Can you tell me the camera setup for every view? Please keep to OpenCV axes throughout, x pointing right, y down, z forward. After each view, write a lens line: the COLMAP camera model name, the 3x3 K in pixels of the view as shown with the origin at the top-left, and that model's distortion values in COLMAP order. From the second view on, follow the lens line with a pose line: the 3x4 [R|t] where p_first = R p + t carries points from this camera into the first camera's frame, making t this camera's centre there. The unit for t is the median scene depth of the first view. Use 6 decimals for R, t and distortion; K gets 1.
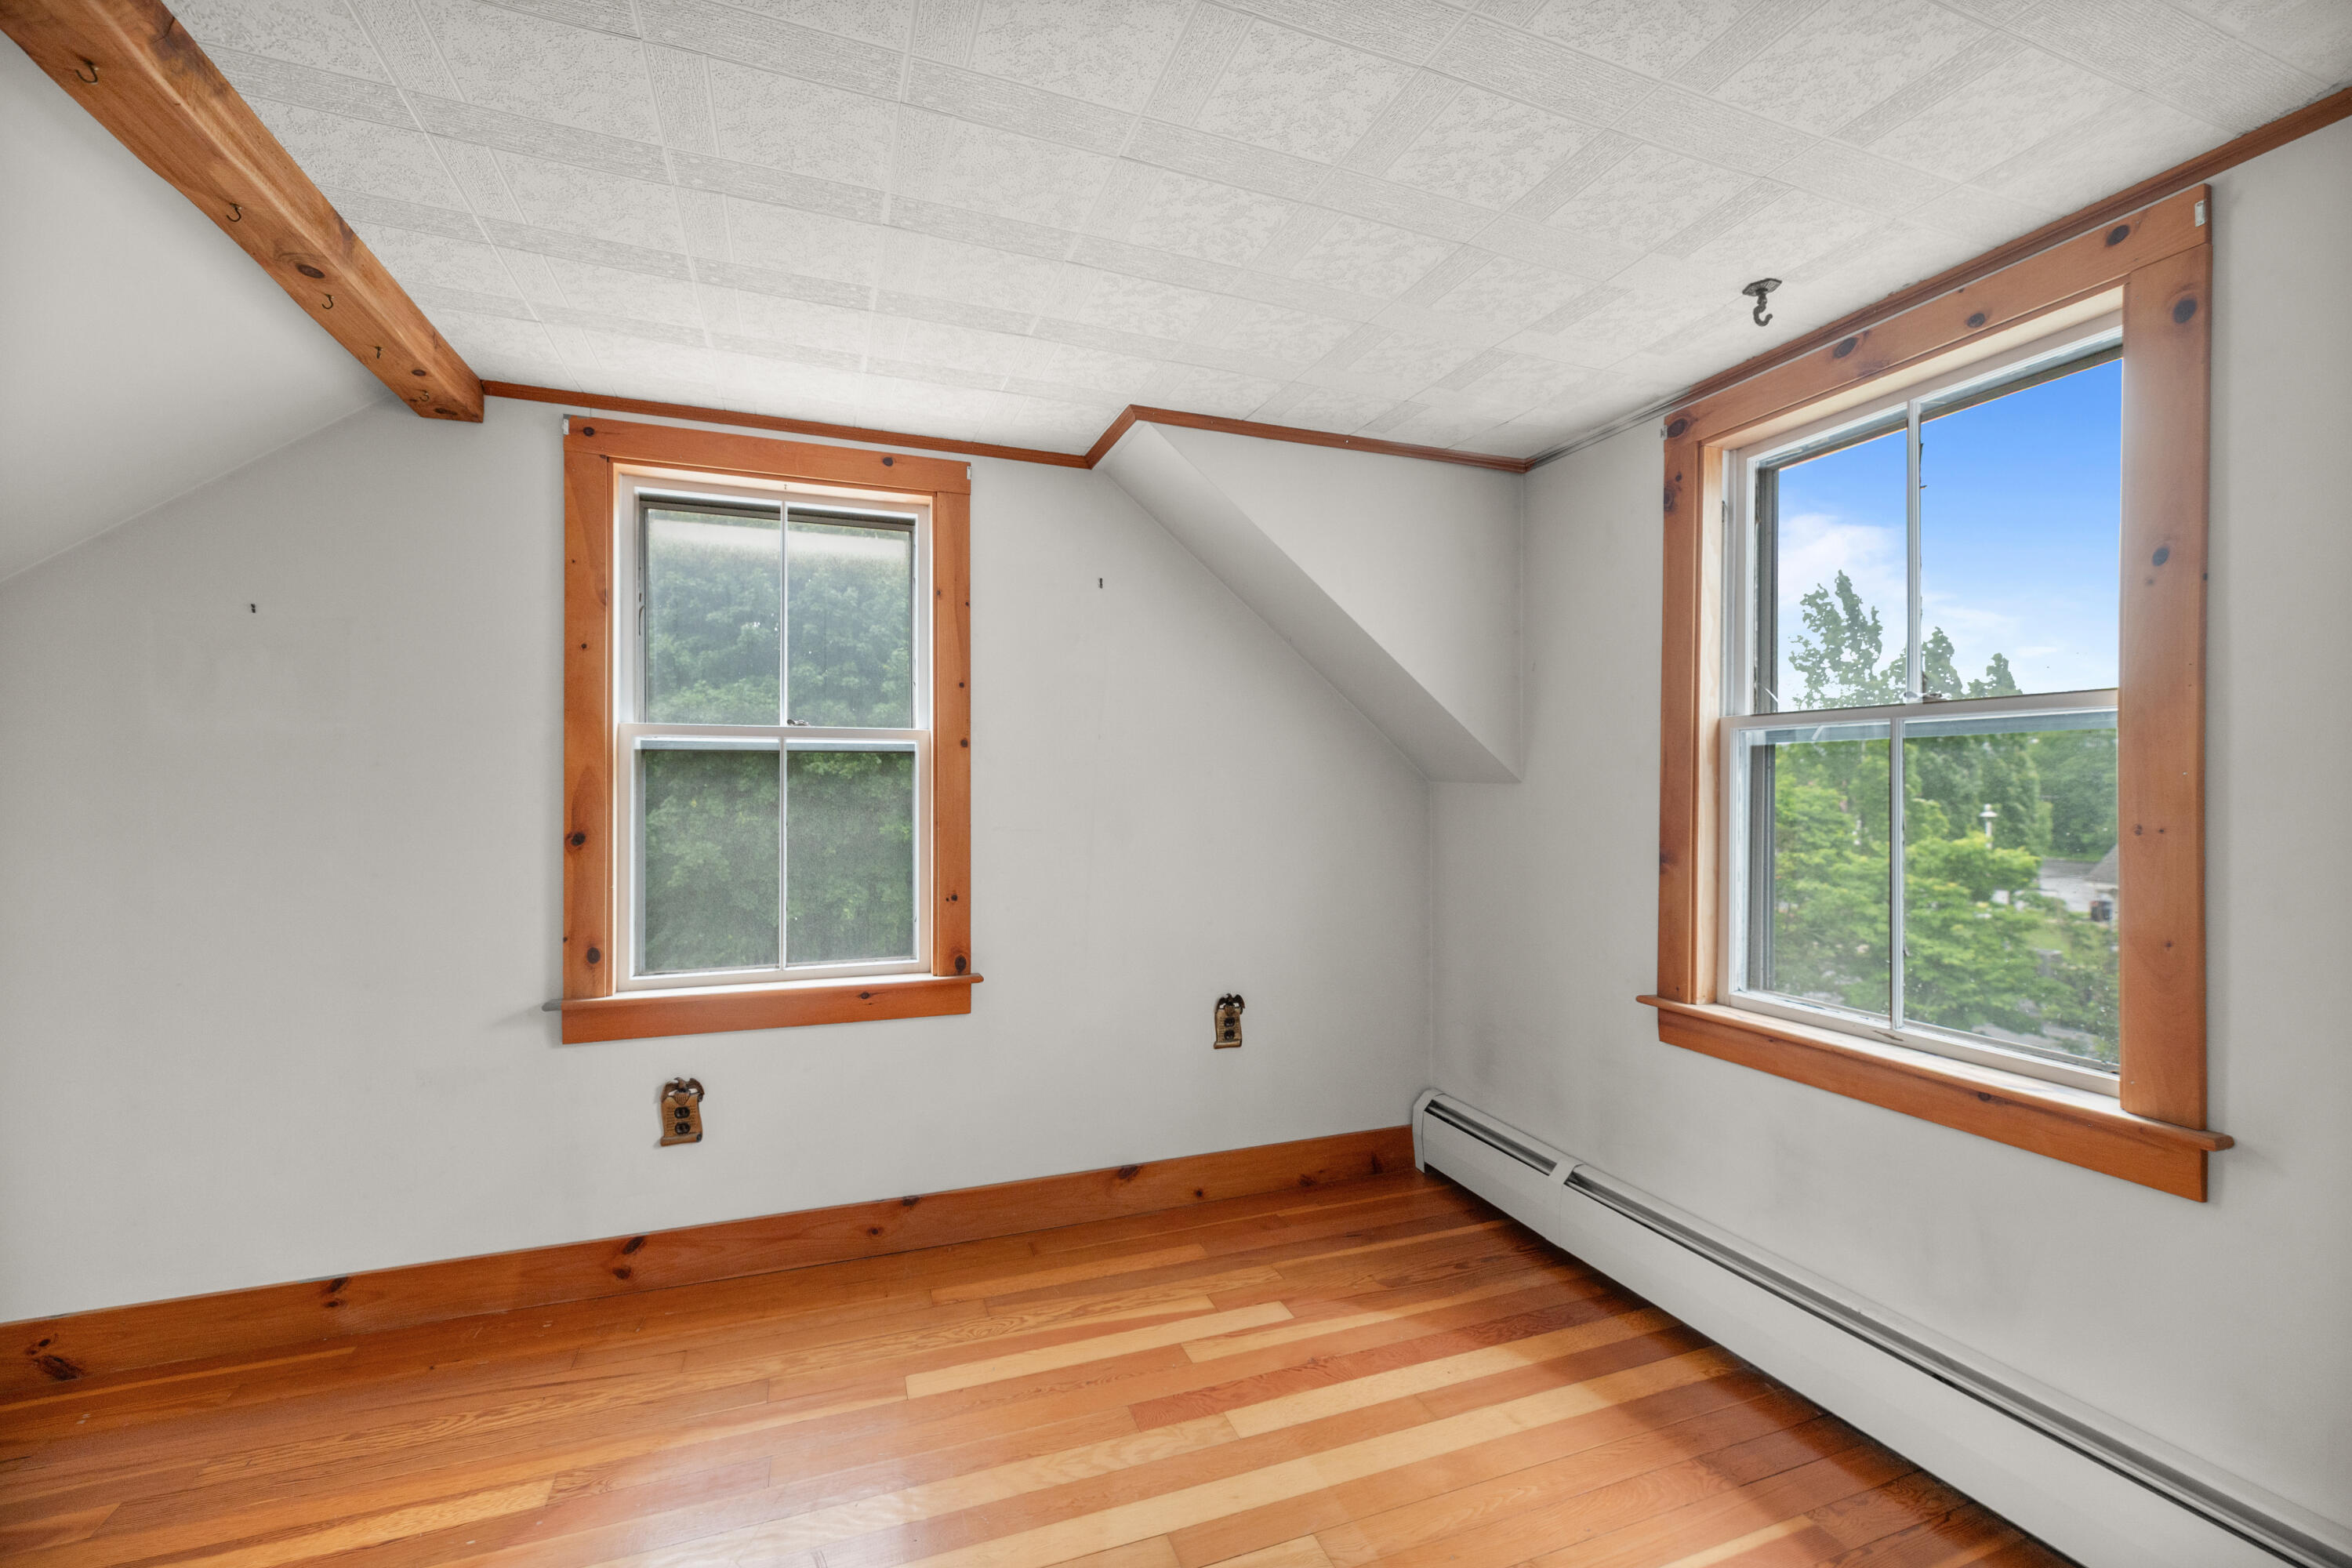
lens RADIAL K [[956.1, 0, 1176.0], [0, 956.1, 784.0], [0, 0, 1]] dist [-0.001316, -0.000365]
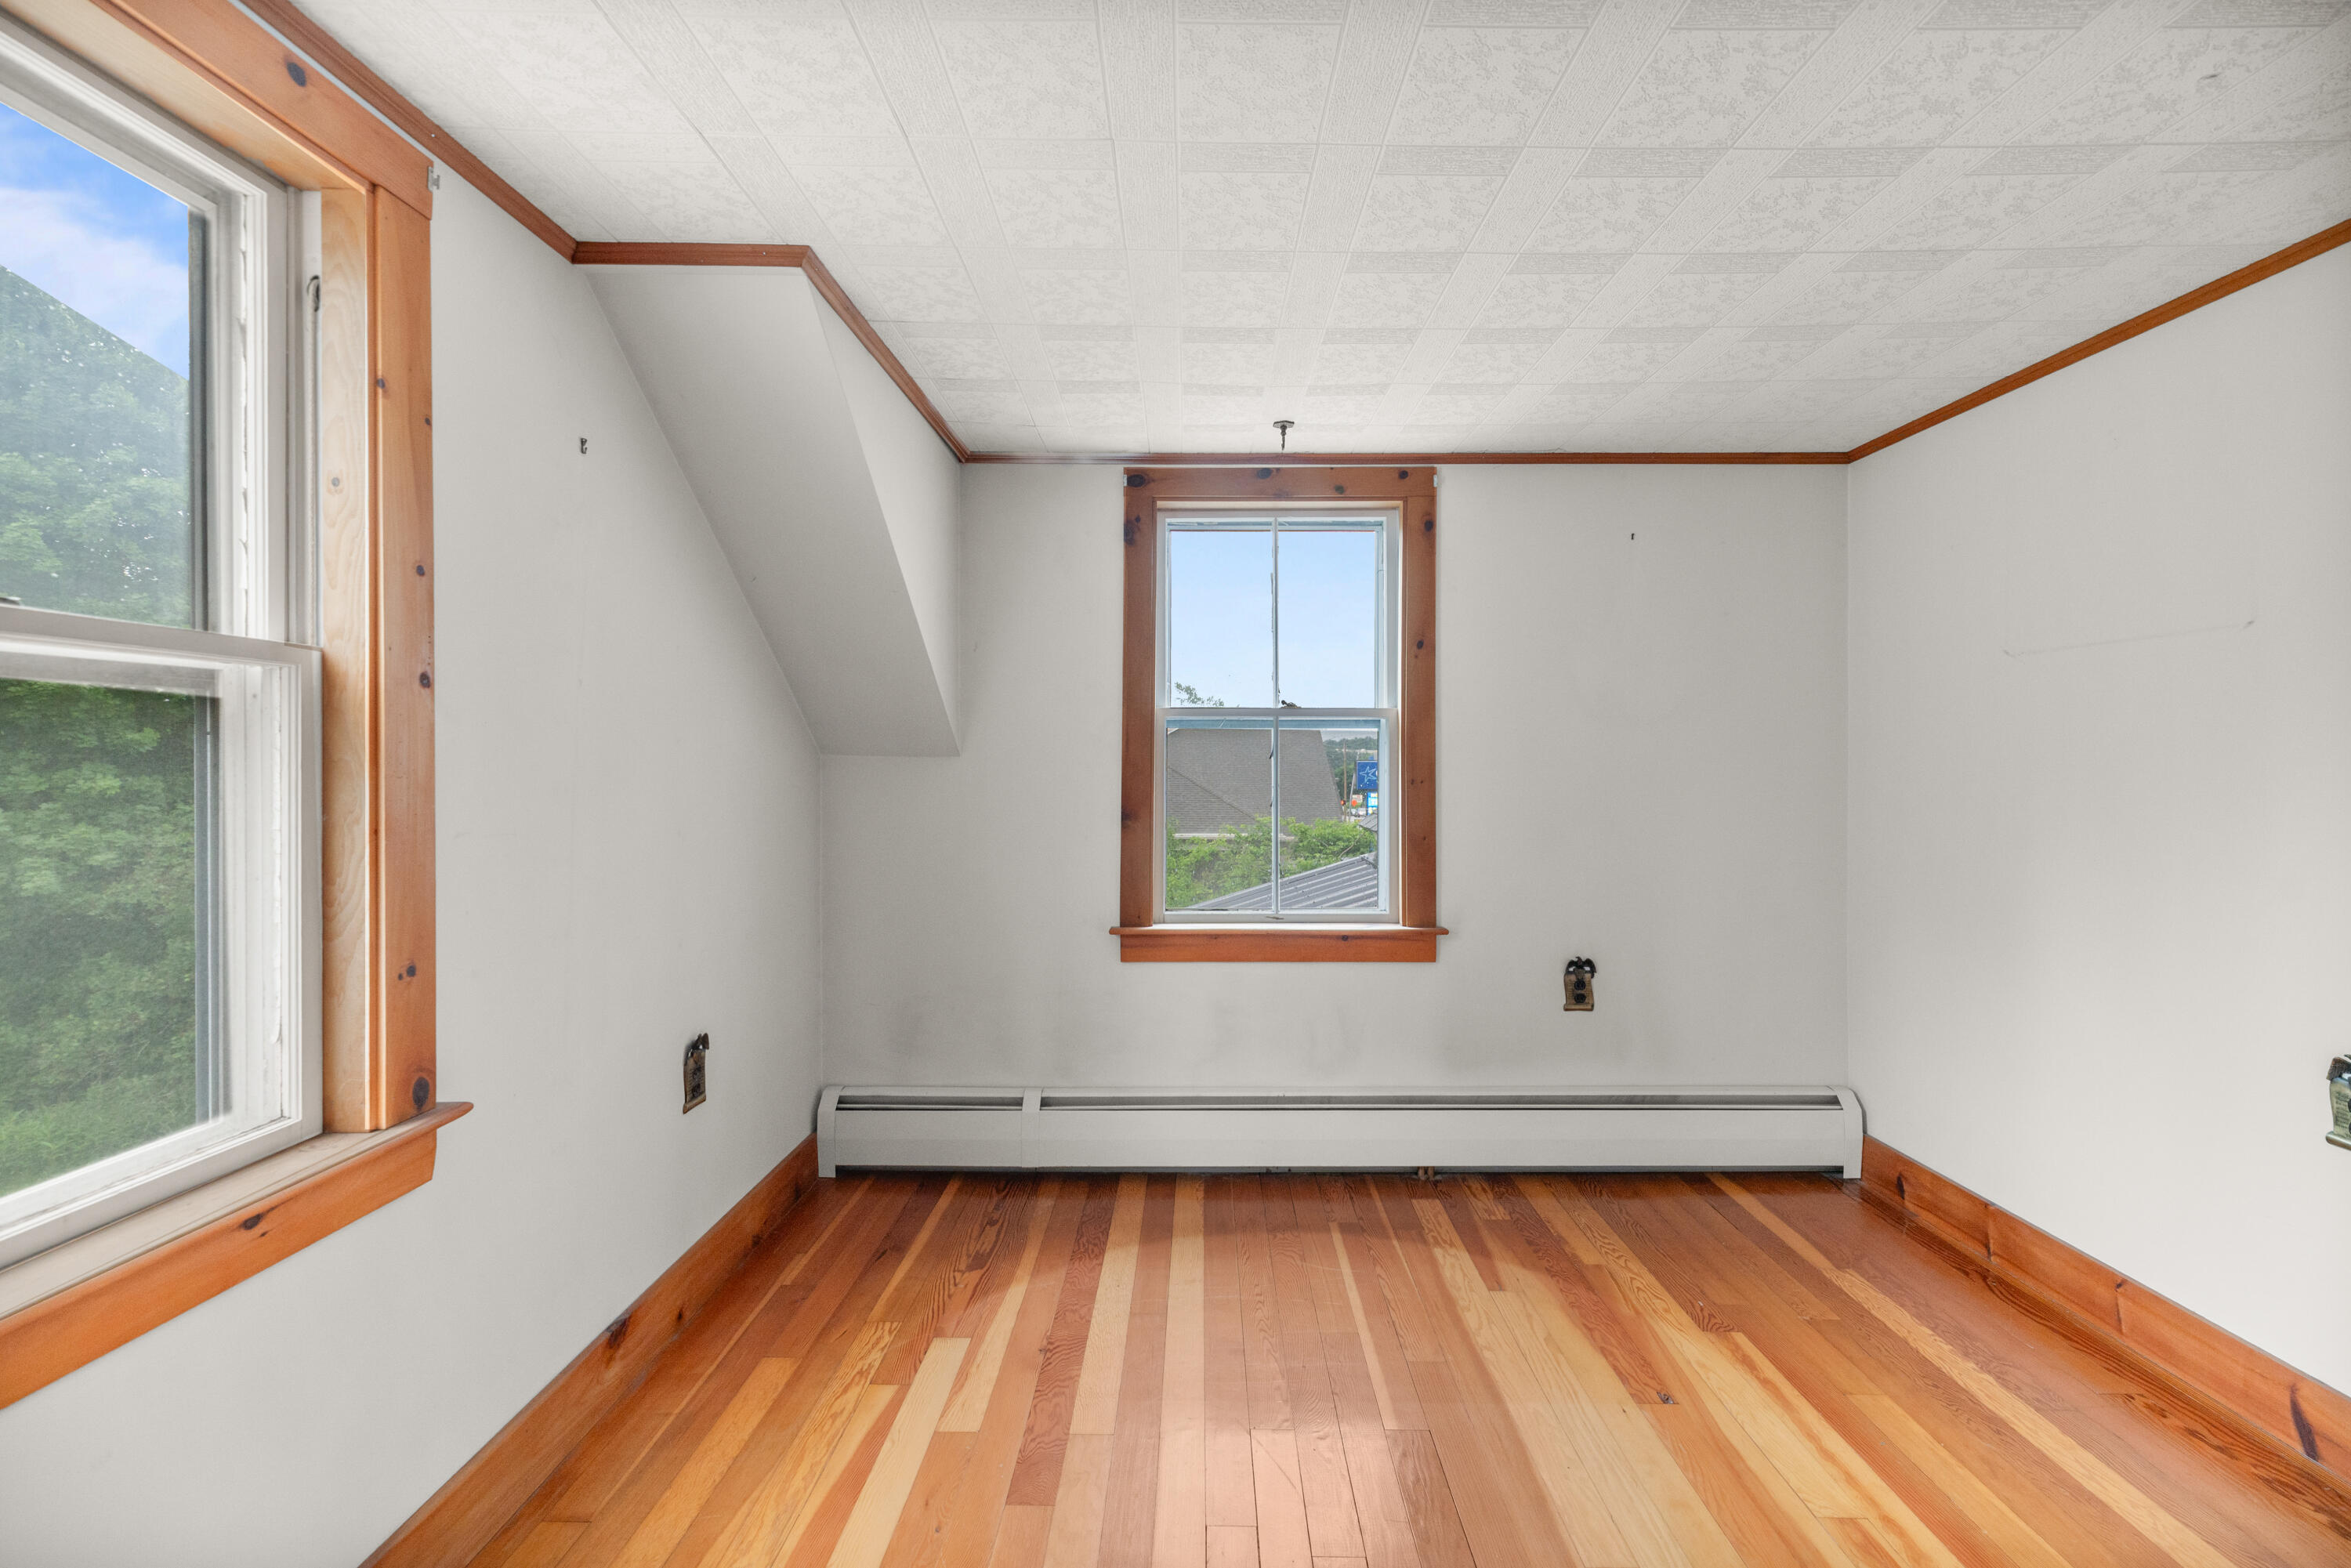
lens RADIAL K [[971.7, 0, 1182.3], [0, 971.7, 756.7], [0, 0, 1]] dist [0.000168, 0.000024]
pose [[0.358889, 0.002049, 0.933378, -0.662304], [-0.002562, 0.999996, -0.001211, 0.000082], [-0.933377, -0.001956, 0.358893, 0.466936]]
